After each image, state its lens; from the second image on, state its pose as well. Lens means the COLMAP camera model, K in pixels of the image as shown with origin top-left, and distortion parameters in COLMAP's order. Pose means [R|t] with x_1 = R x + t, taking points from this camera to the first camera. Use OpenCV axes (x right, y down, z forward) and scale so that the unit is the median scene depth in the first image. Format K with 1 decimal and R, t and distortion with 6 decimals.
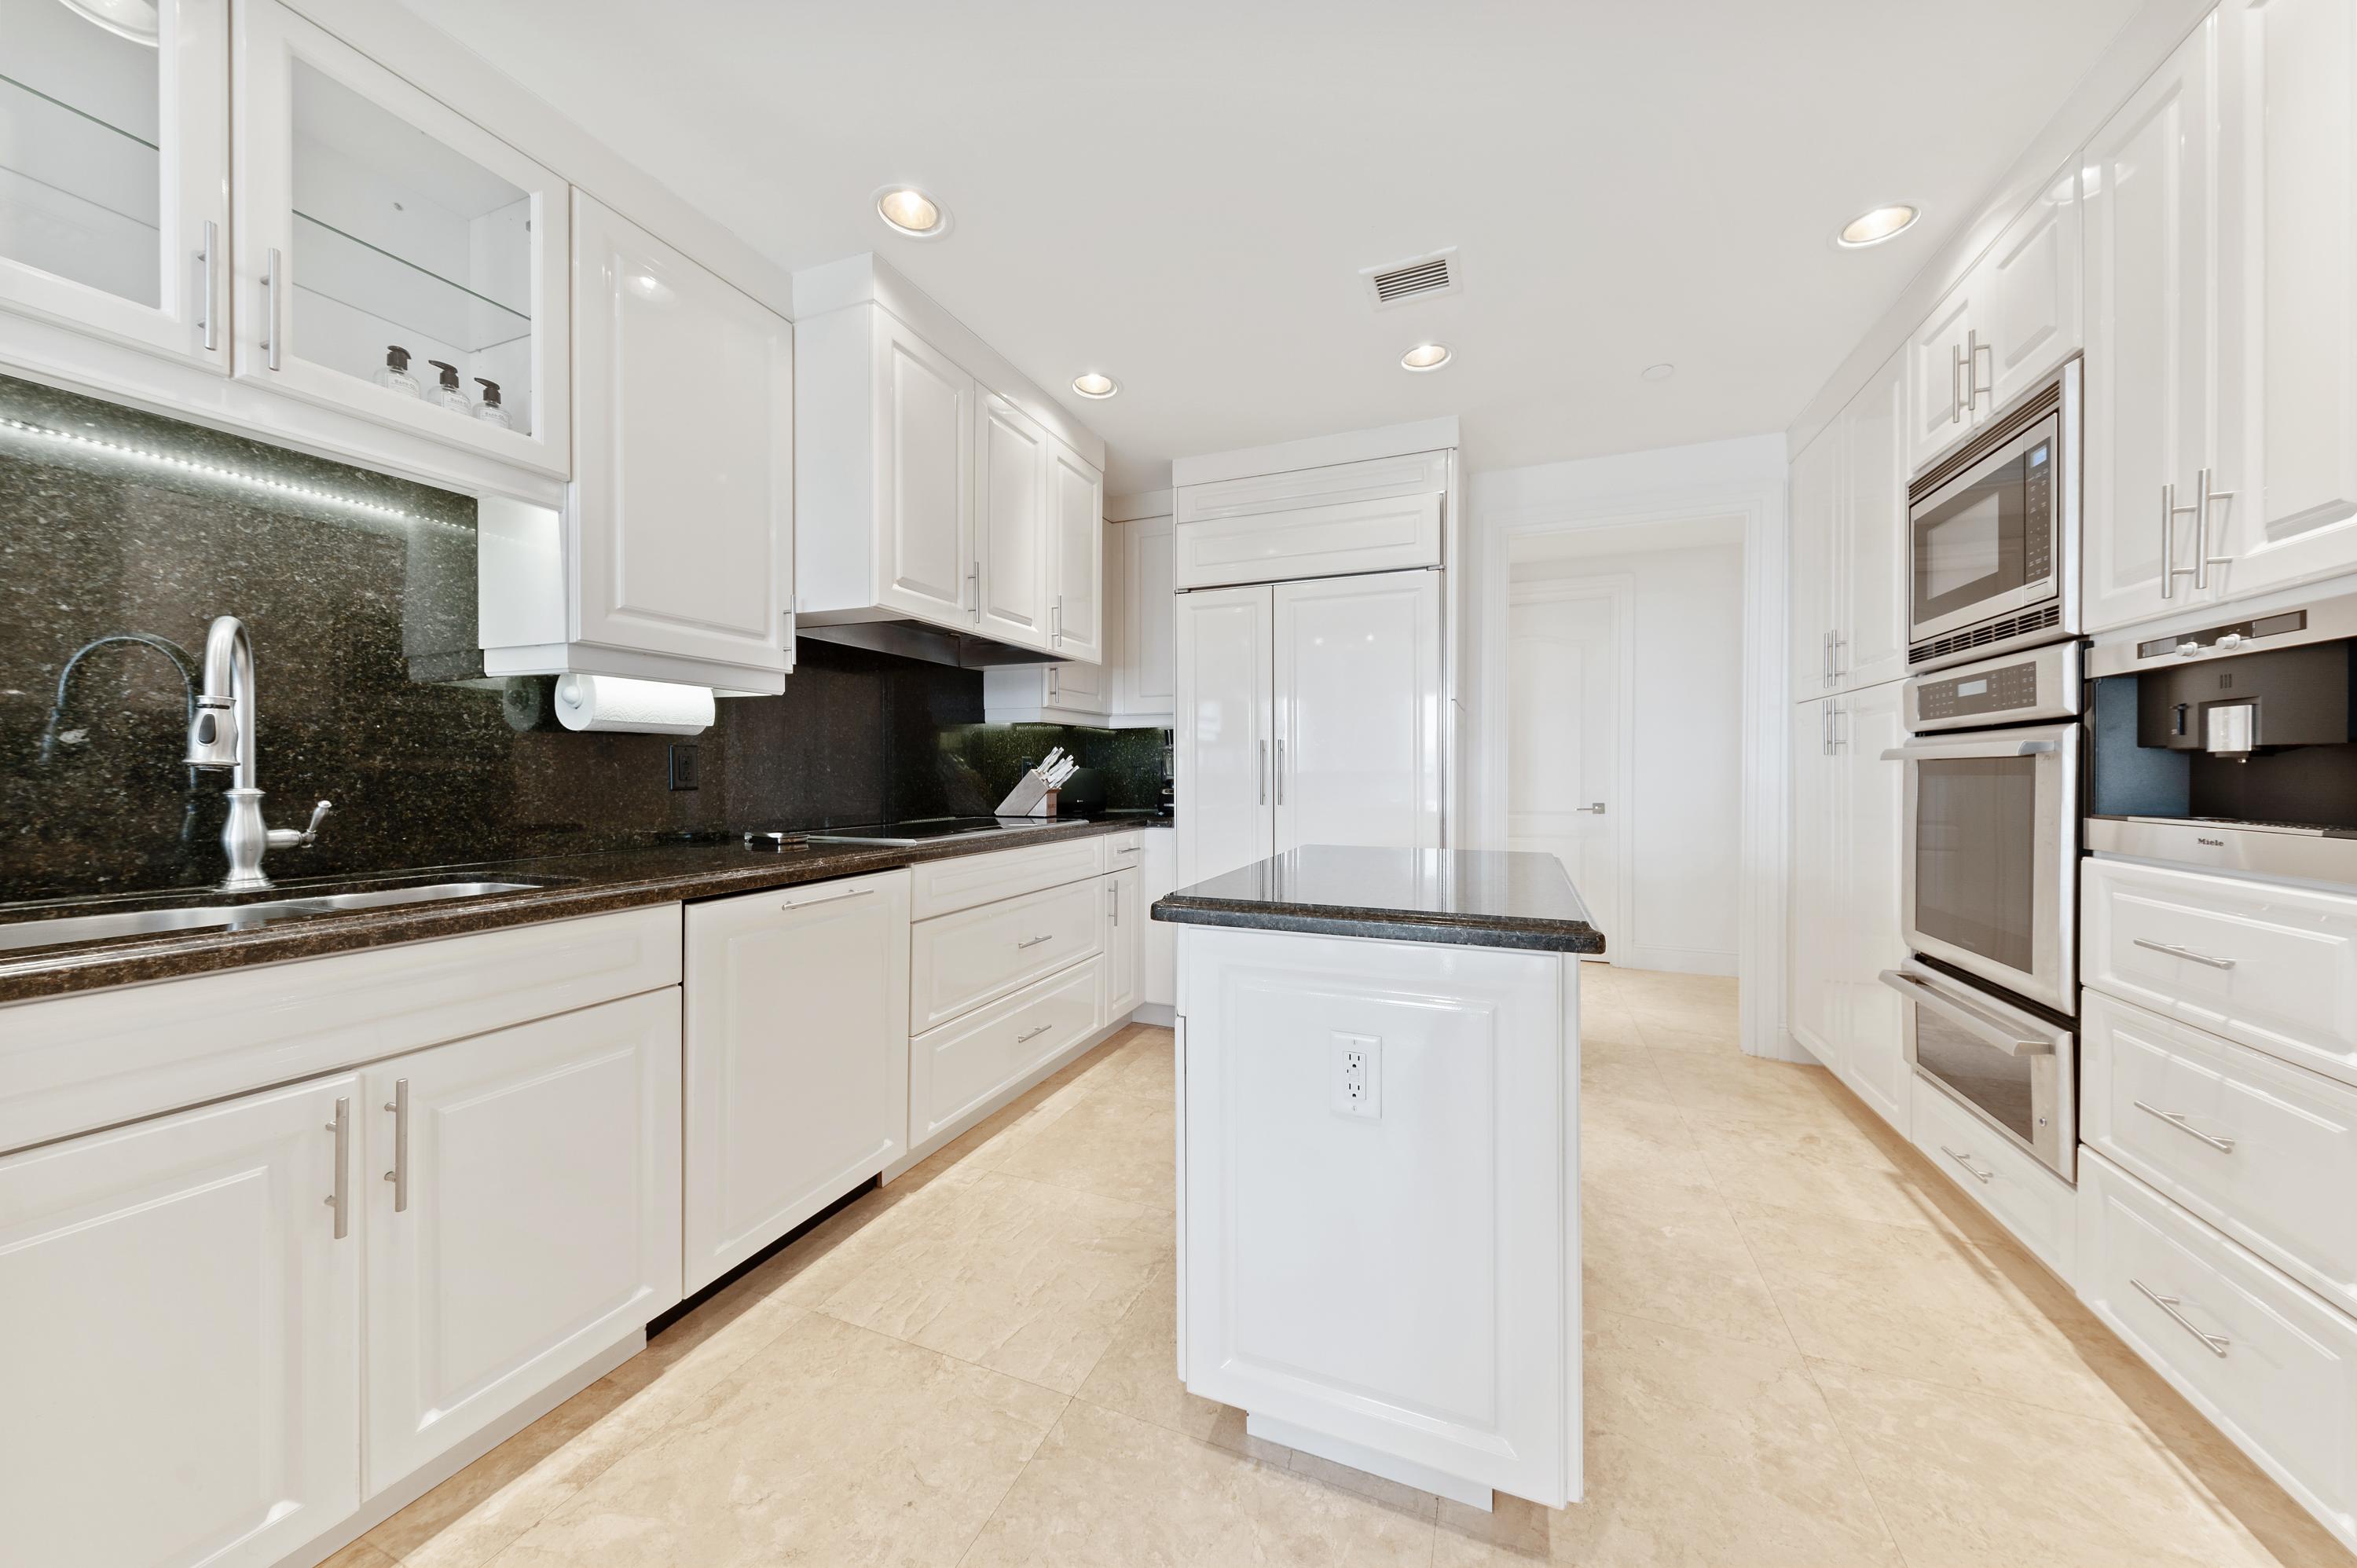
lens RADIAL K [[813.3, 0, 1181.0], [0, 813.3, 779.8], [0, 0, 1]] dist [0.013805, -0.000074]
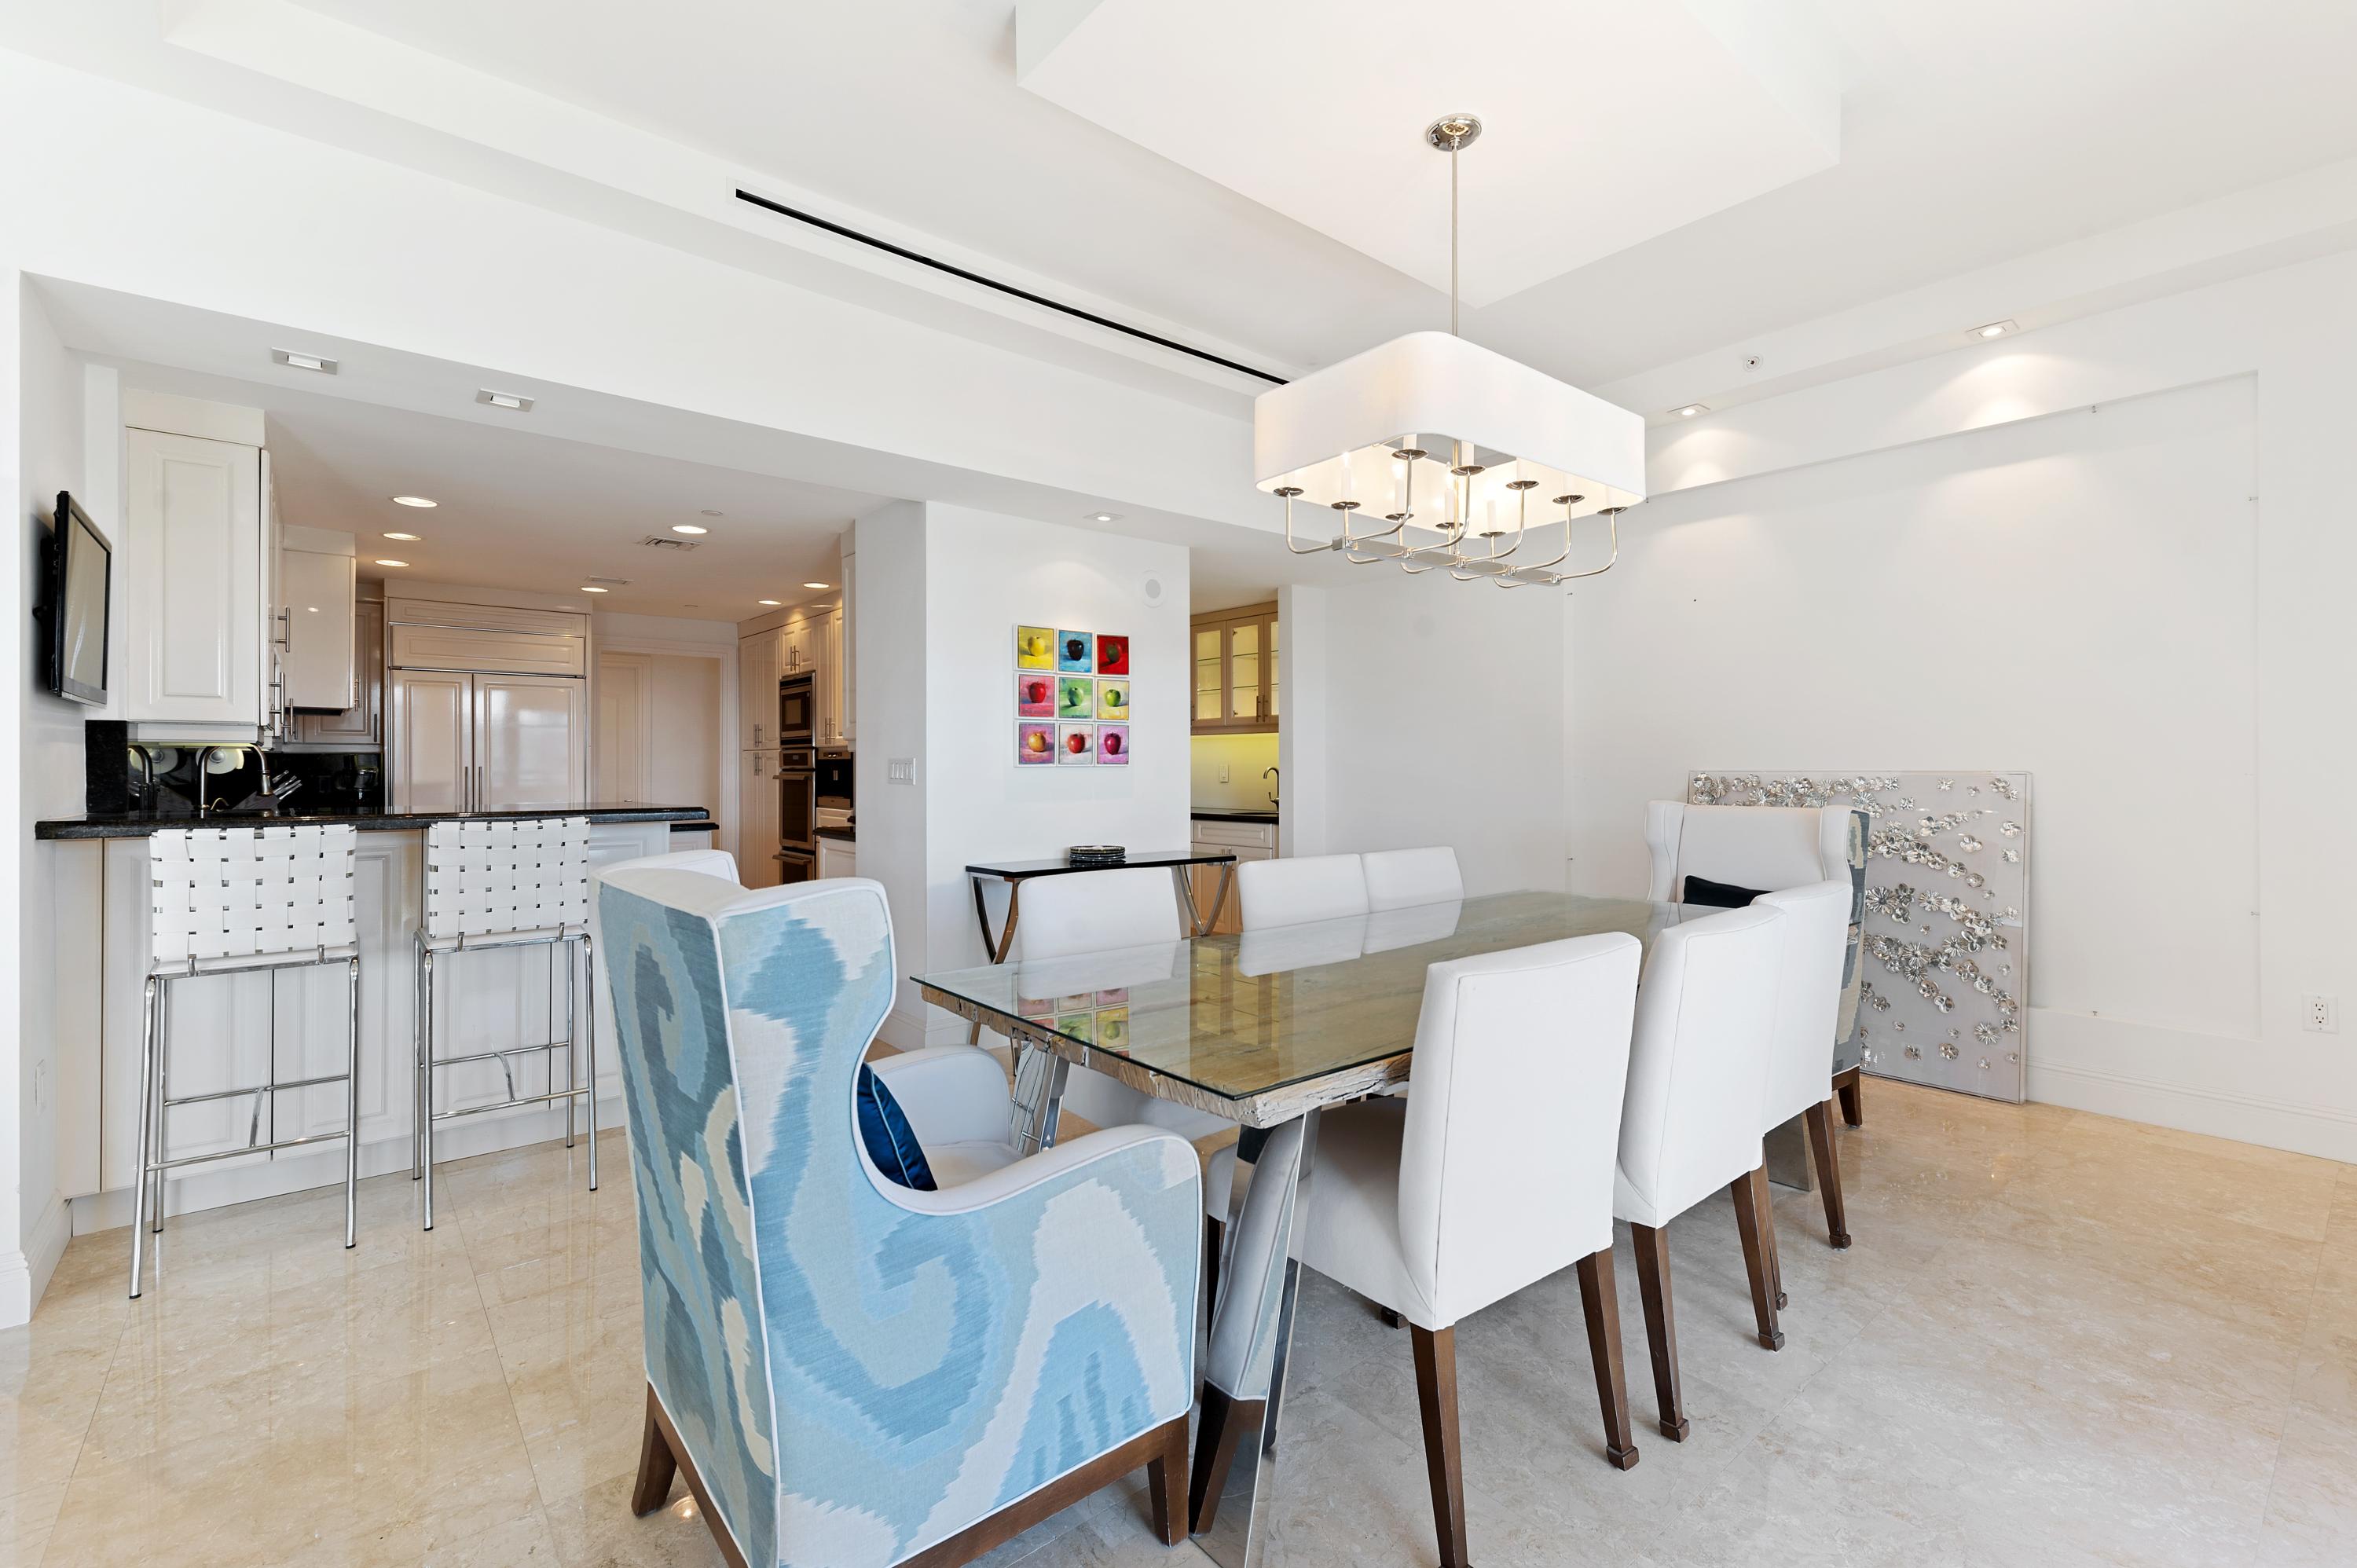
lens RADIAL K [[1012.5, 0, 1178.5], [0, 1012.5, 784.0], [0, 0, 1]] dist [0.001180, 0.000060]
pose [[0.475742, -0.010867, 0.879517, -1.541042], [0.007470, 0.999938, 0.008314, -0.027855], [-0.879553, 0.002614, 0.475794, -1.875145]]
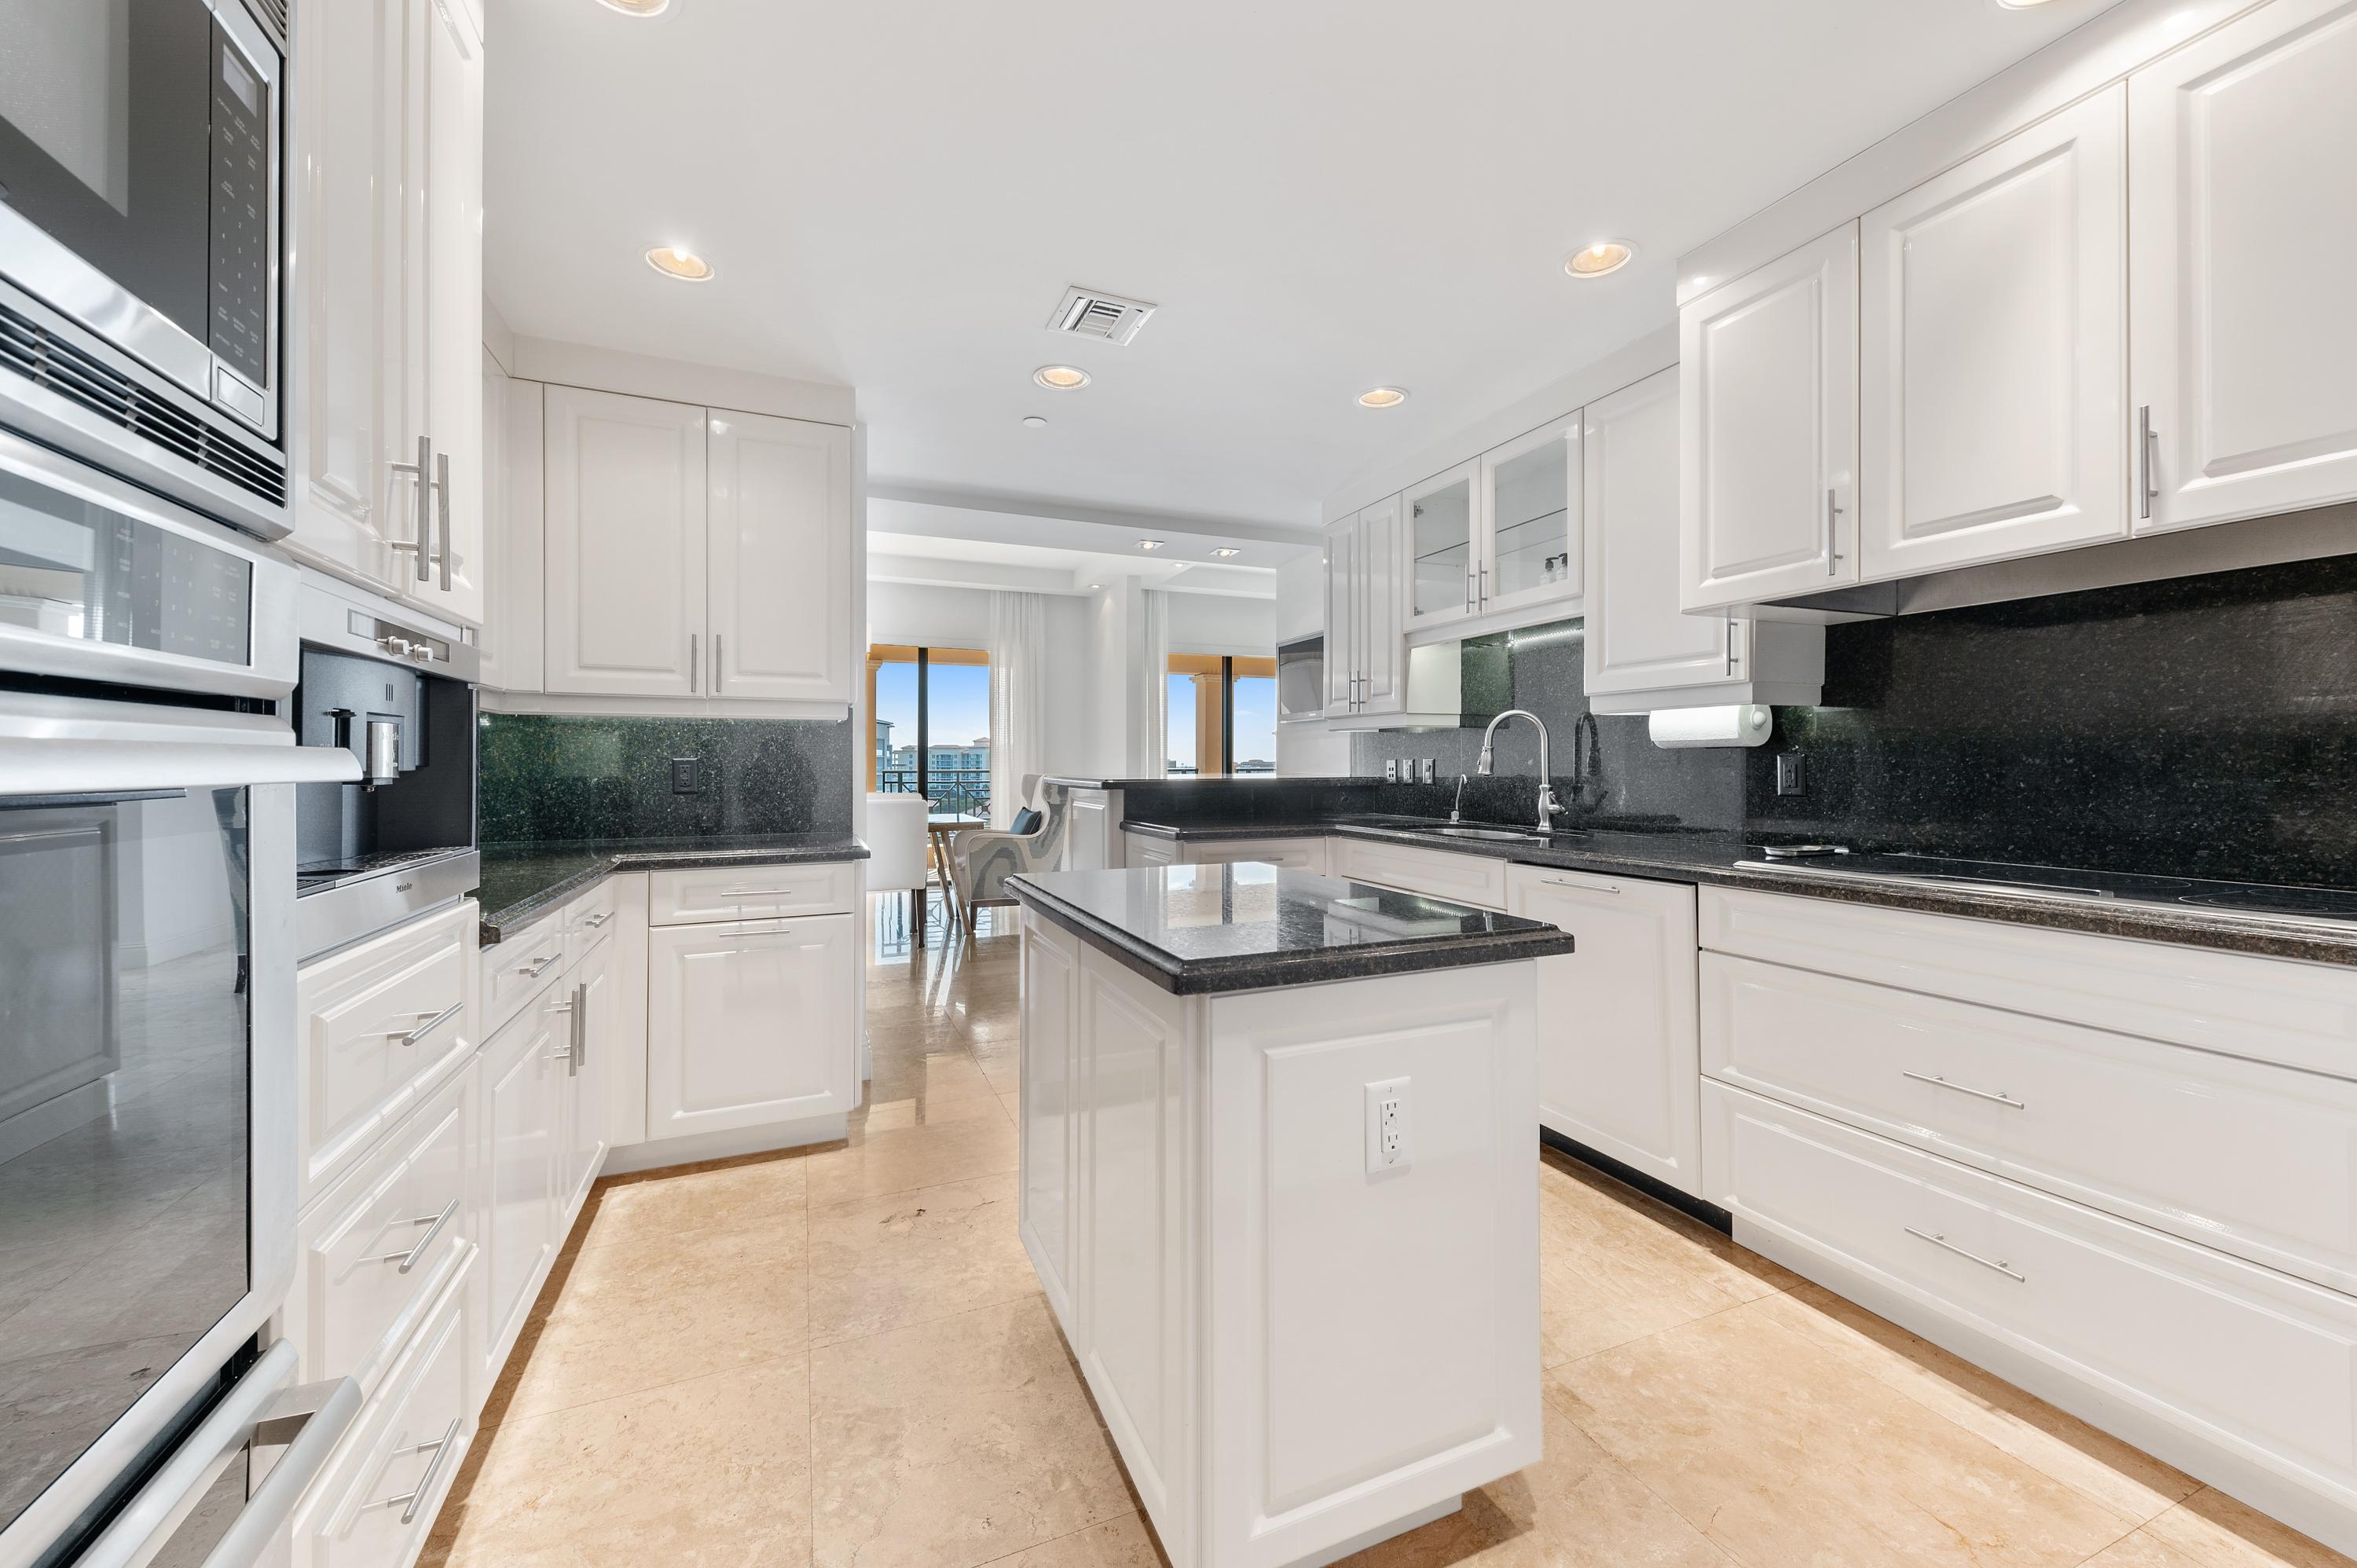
lens RADIAL K [[905.0, 0, 1178.5], [0, 905.0, 784.0], [0, 0, 1]] dist [0.000533, 0.000040]
pose [[-0.711531, 0.015412, -0.702486, 0.855763], [-0.006806, 0.999561, 0.028823, -0.036894], [0.702622, 0.025290, -0.711114, 1.409258]]
